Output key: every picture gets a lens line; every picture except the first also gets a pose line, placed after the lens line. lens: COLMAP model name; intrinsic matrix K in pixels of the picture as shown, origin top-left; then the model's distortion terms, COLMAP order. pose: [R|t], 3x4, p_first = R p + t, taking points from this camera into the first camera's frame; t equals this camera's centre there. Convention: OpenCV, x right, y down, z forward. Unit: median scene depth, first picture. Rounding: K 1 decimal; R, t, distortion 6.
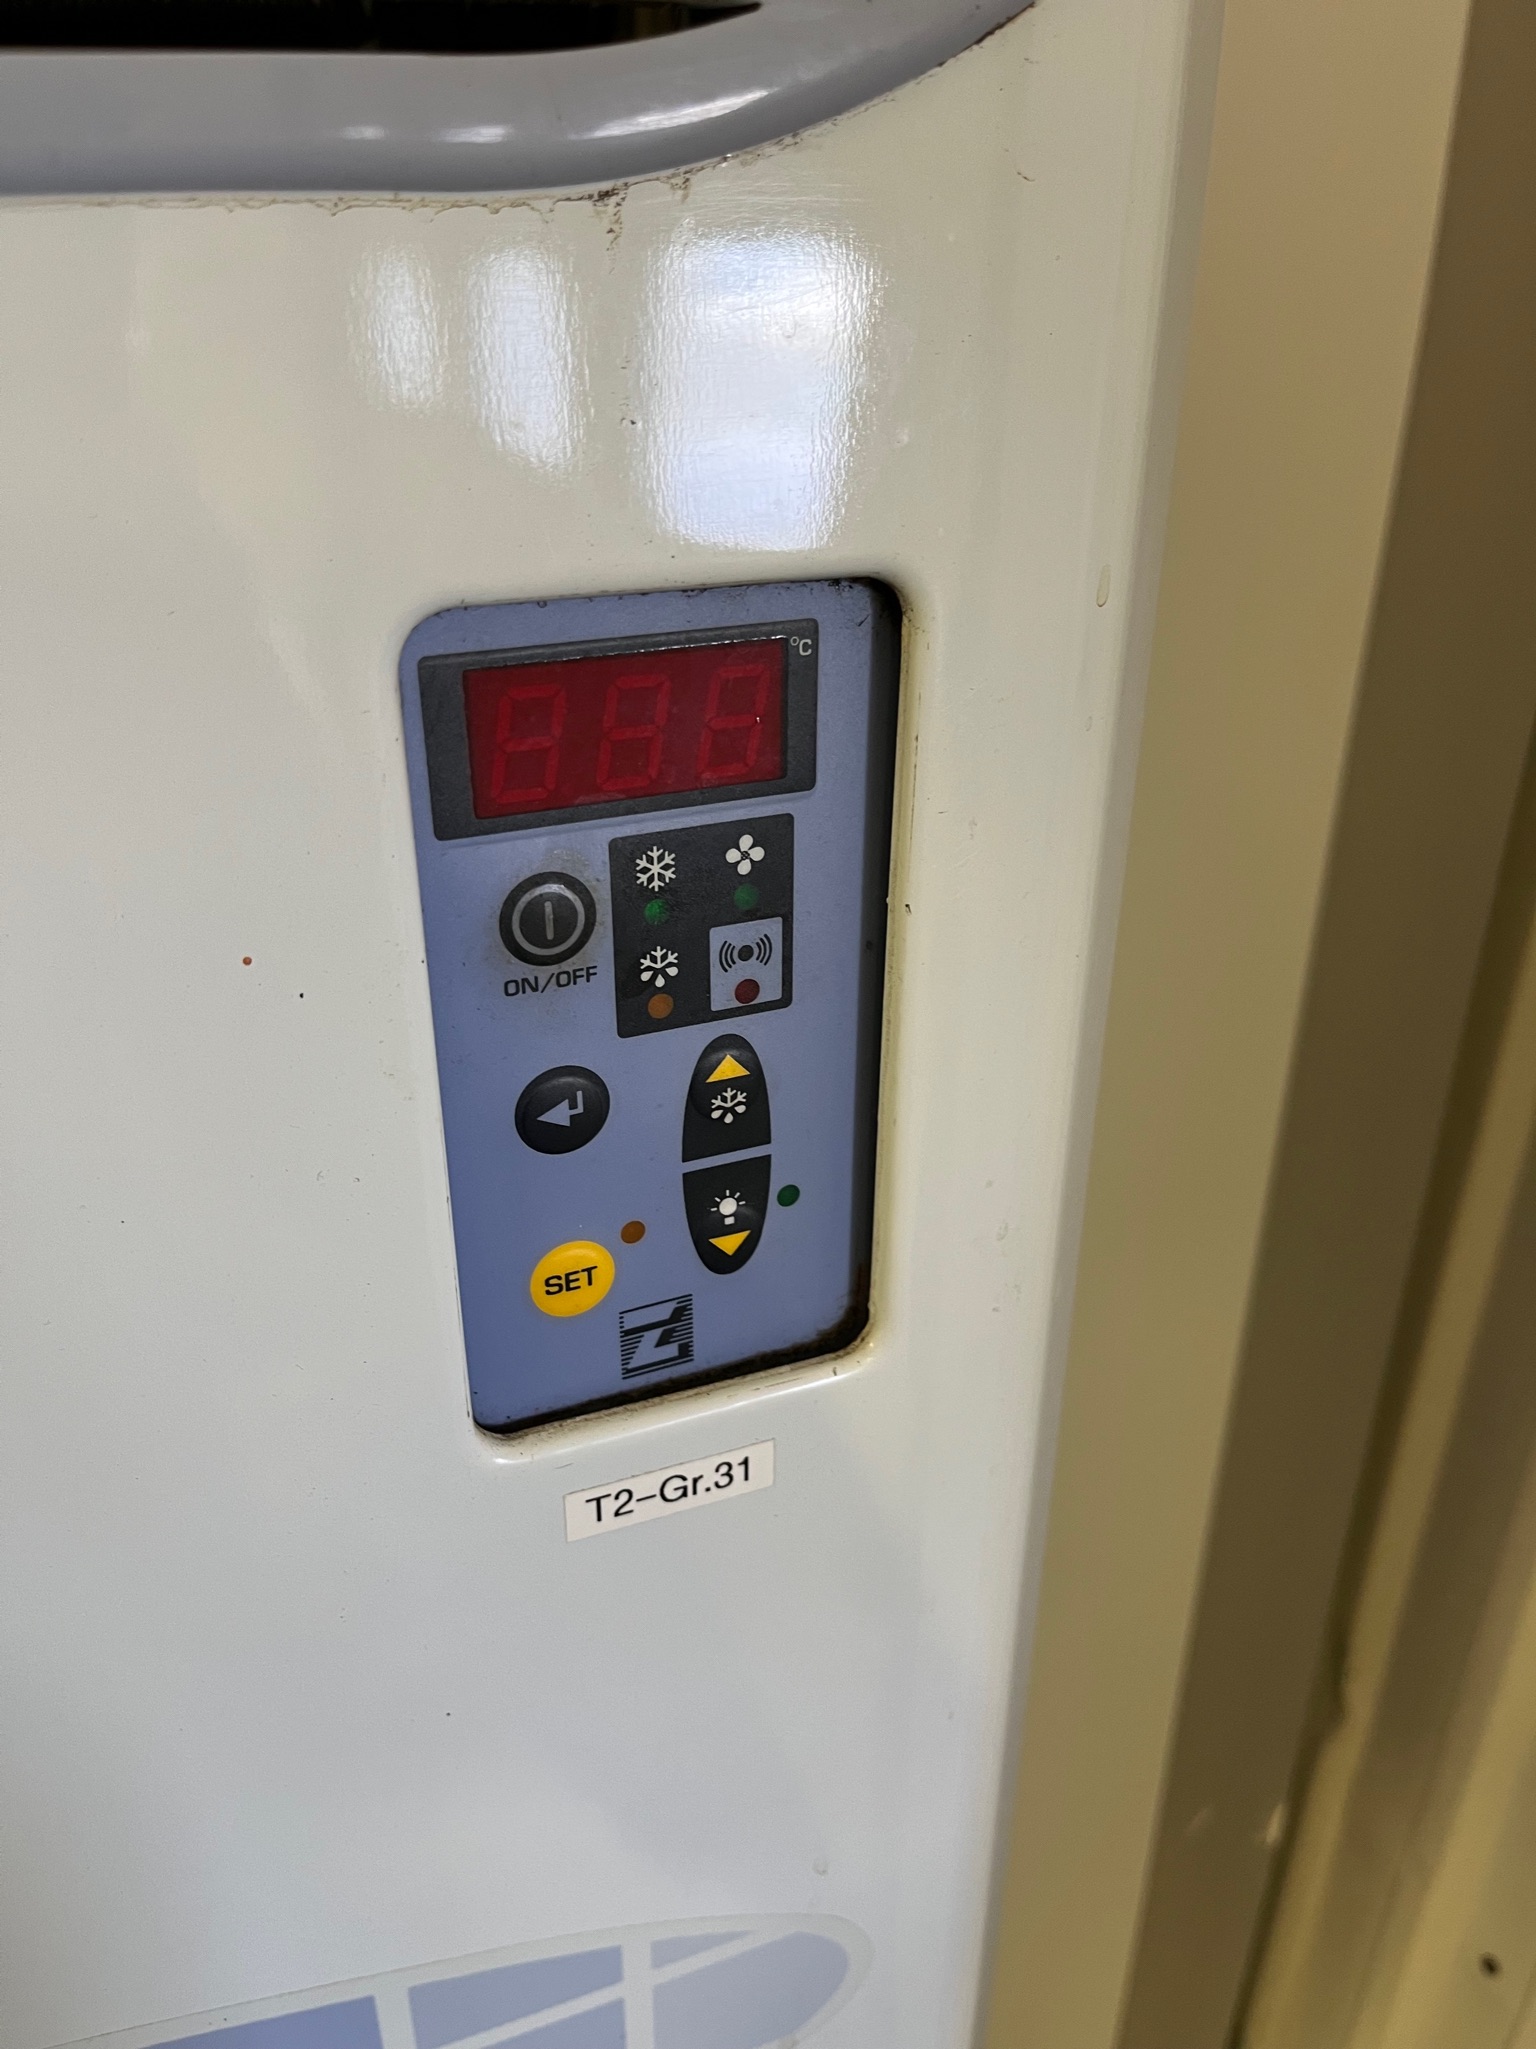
lens RADIAL K [[1567.0, 0, 776.4], [0, 1567.0, 1053.2], [0, 0, 1]] dist [0.070331, -0.103687]
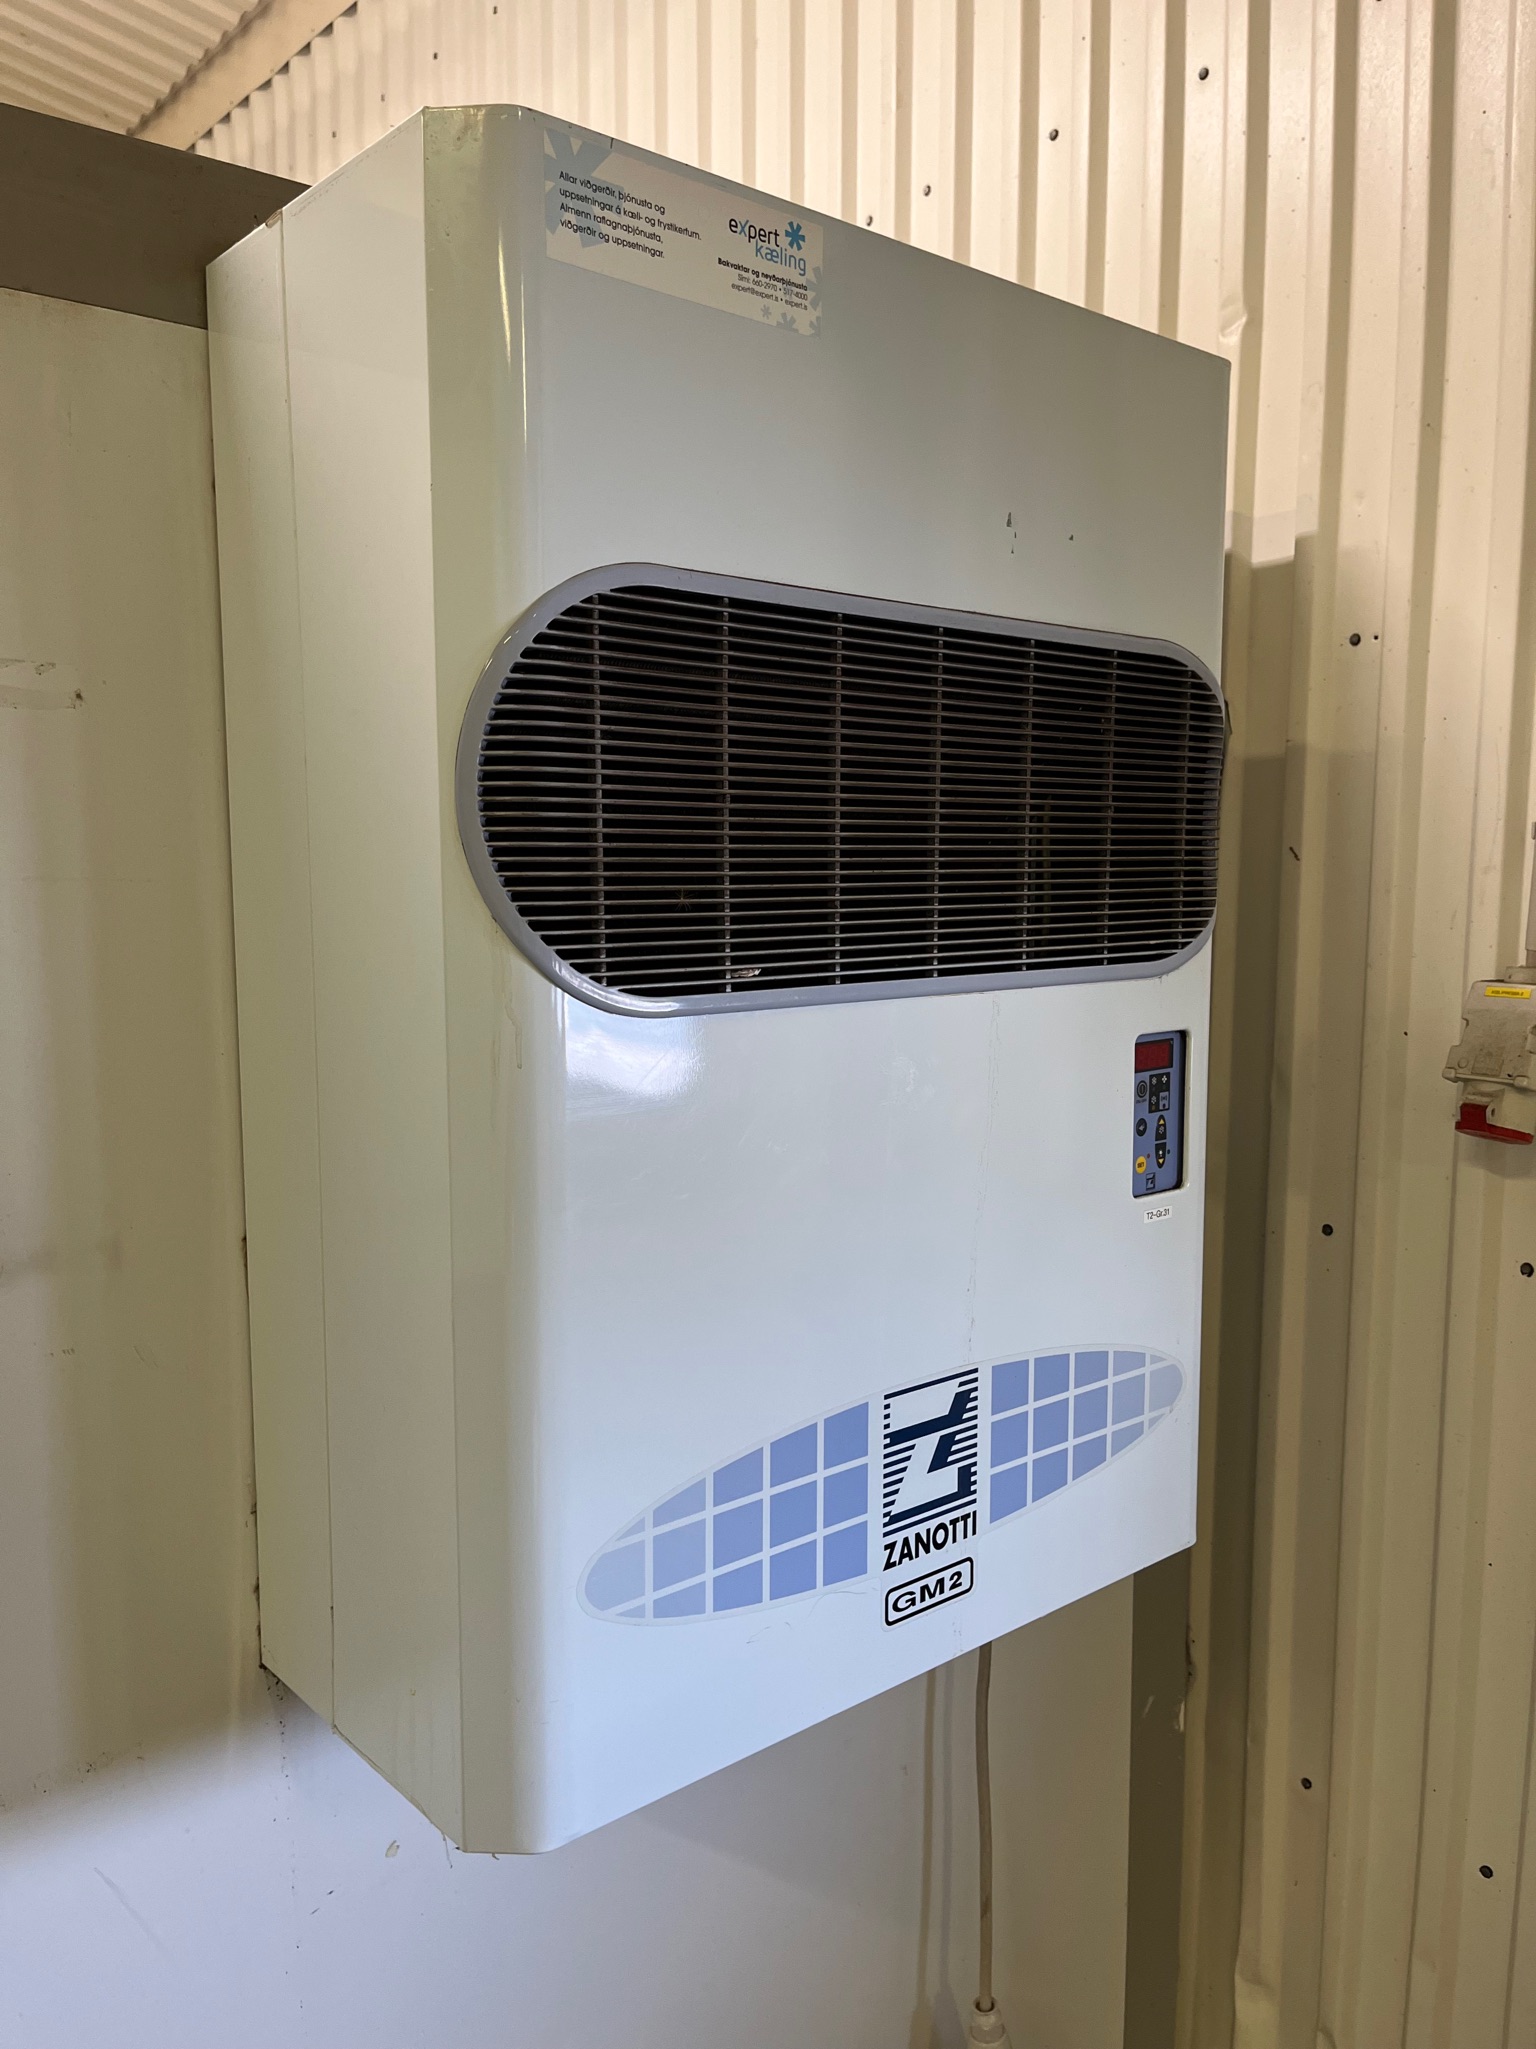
lens RADIAL K [[1567.0, 0, 776.4], [0, 1567.0, 1053.2], [0, 0, 1]] dist [0.070331, -0.103687]
pose [[0.954167, -0.047965, 0.295407, -2.787242], [0.147631, 0.934054, -0.325188, 1.308875], [-0.260328, 0.353895, 0.898325, -3.446050]]
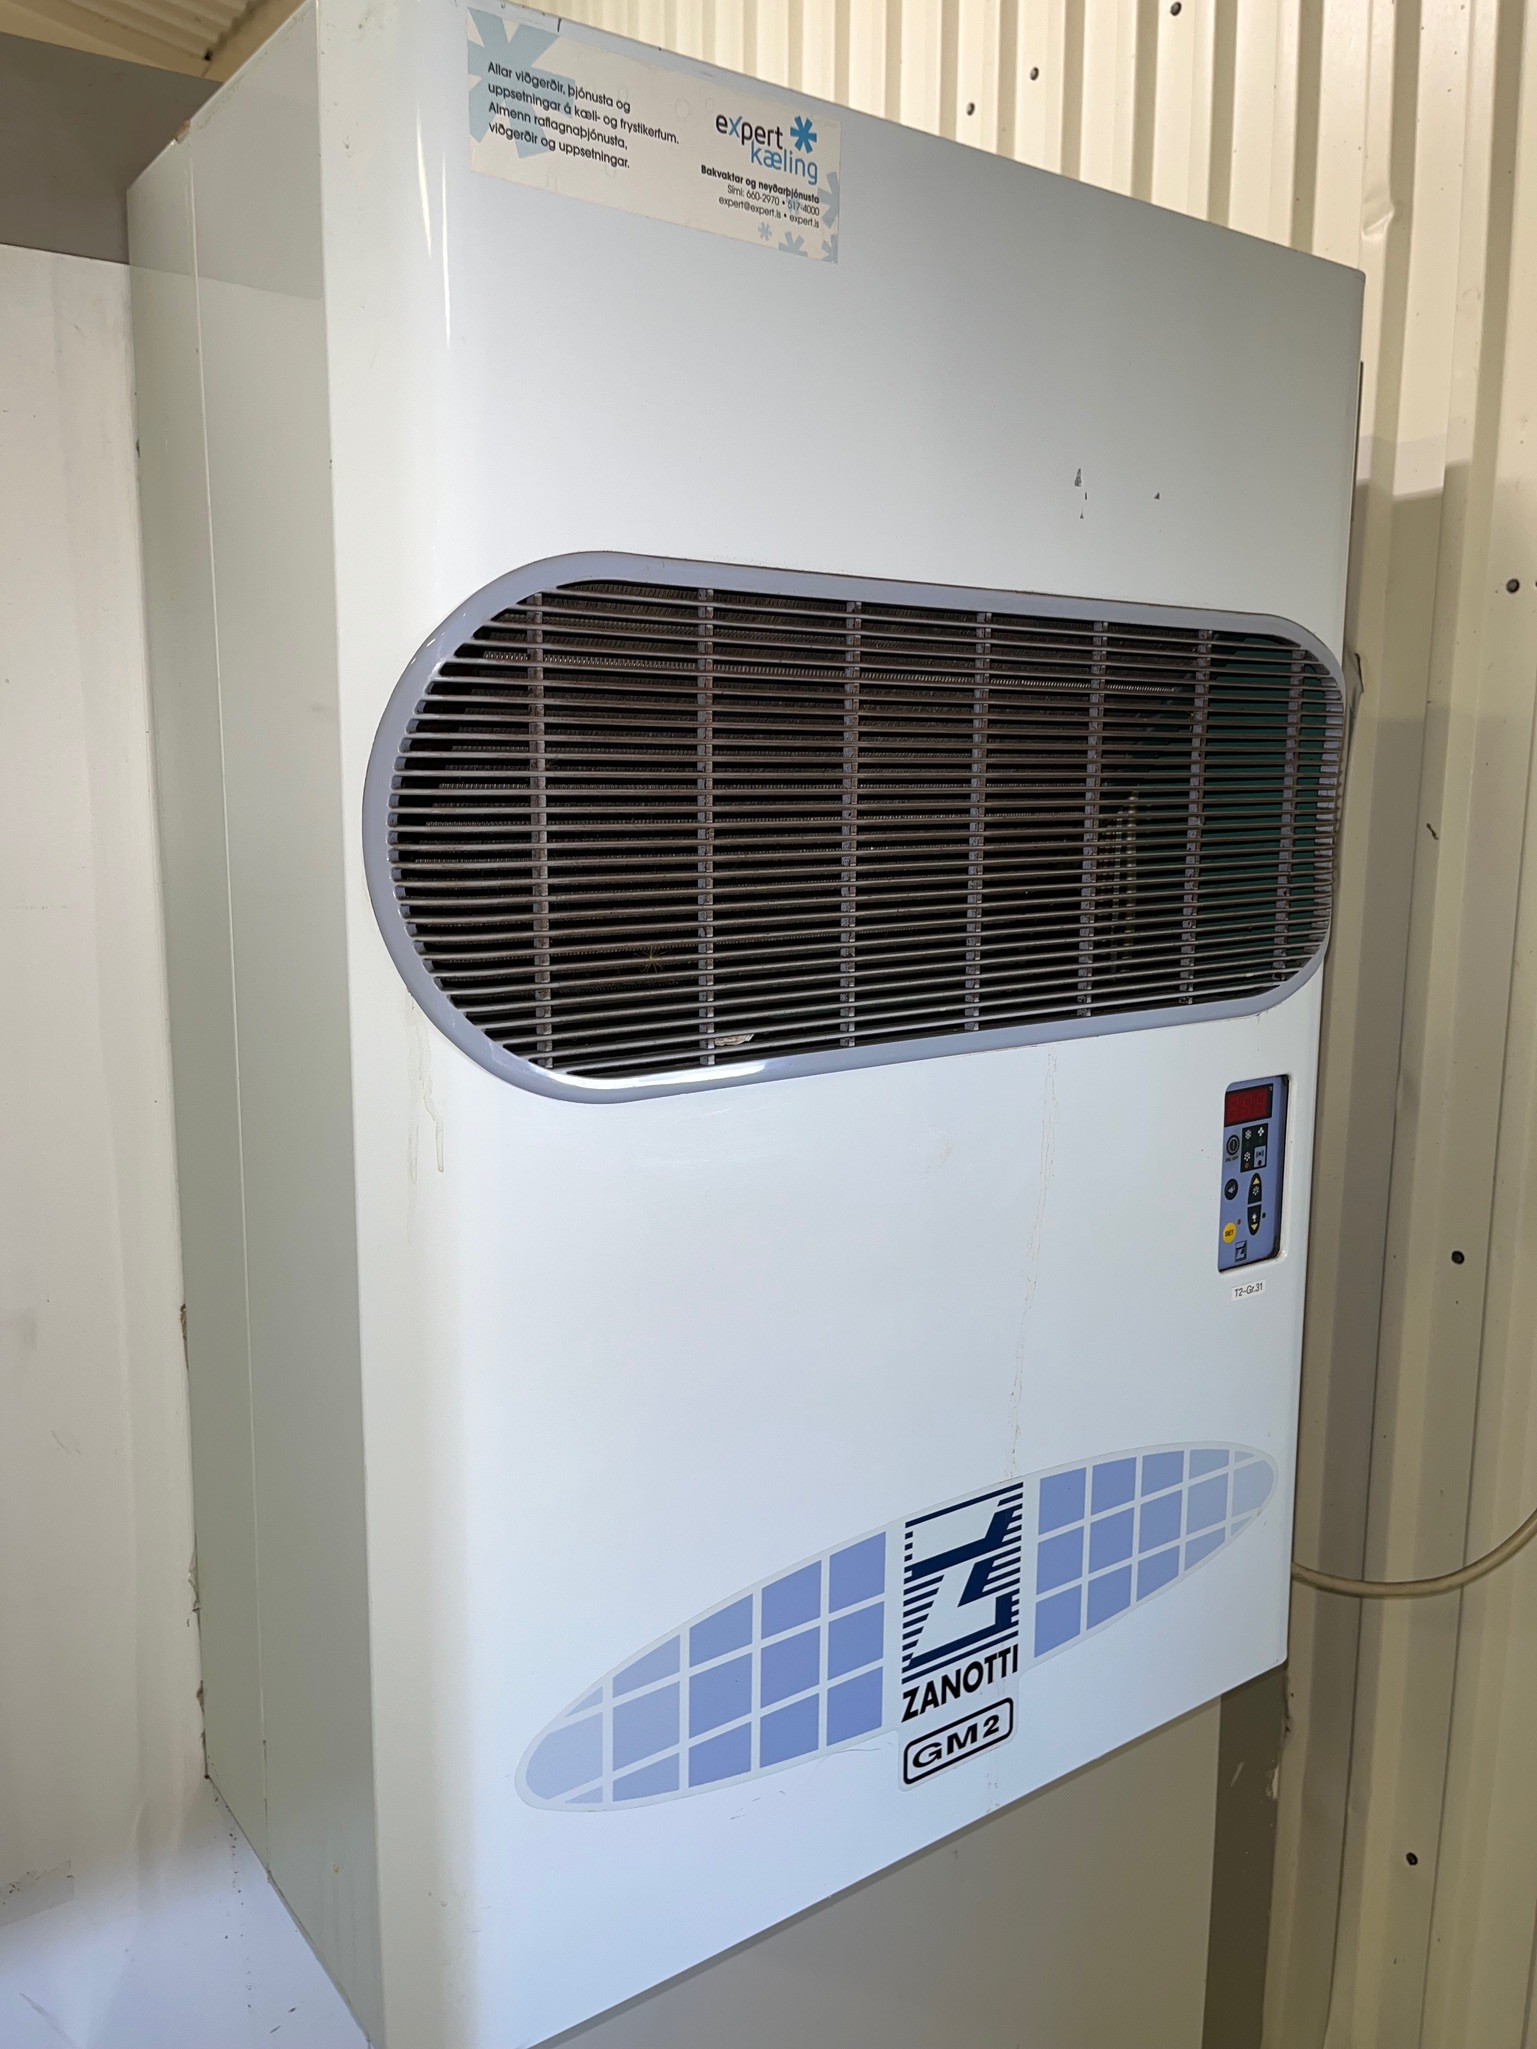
lens RADIAL K [[1570.7, 0, 768.5], [0, 1570.7, 1024.5], [0, 0, 1]] dist [0.062479, -0.094708]
pose [[0.975806, -0.040771, 0.214803, -2.316456], [0.105524, 0.948278, -0.299388, 0.780566], [-0.191486, 0.314812, 0.929638, -3.025319]]
